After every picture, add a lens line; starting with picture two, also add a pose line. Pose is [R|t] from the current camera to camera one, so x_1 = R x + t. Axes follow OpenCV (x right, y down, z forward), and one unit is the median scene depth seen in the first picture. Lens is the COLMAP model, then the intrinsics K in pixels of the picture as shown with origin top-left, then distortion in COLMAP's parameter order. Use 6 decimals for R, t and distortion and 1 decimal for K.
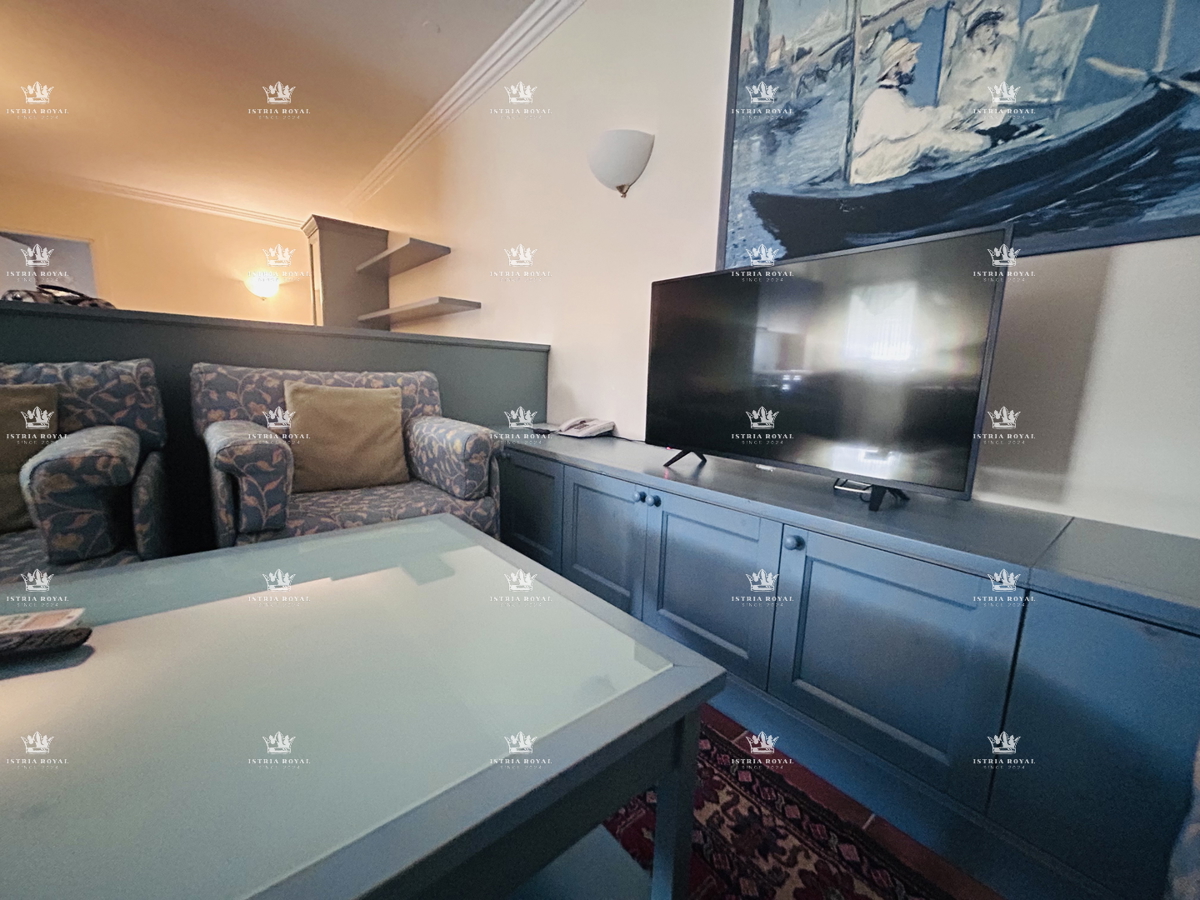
lens RADIAL K [[480.8, 0, 601.5], [0, 480.8, 451.0], [0, 0, 1]] dist [-0.001387, 0.002249]
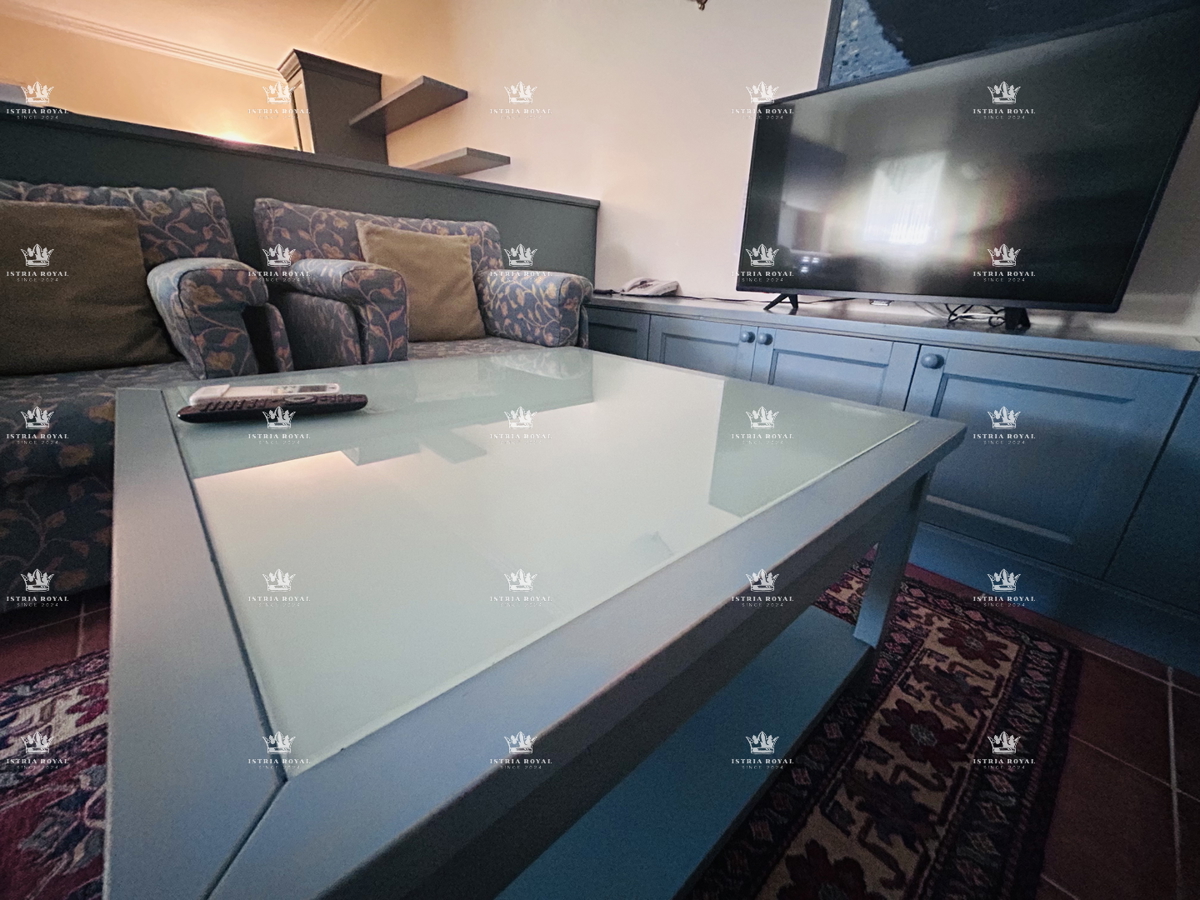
lens RADIAL K [[480.8, 0, 599.1], [0, 480.8, 451.2], [0, 0, 1]] dist [-0.001387, 0.002249]
pose [[0.999321, -0.012610, 0.034630, -0.236695], [0.005494, 0.980120, 0.198330, 0.113851], [-0.036442, -0.198005, 0.979523, -0.015945]]
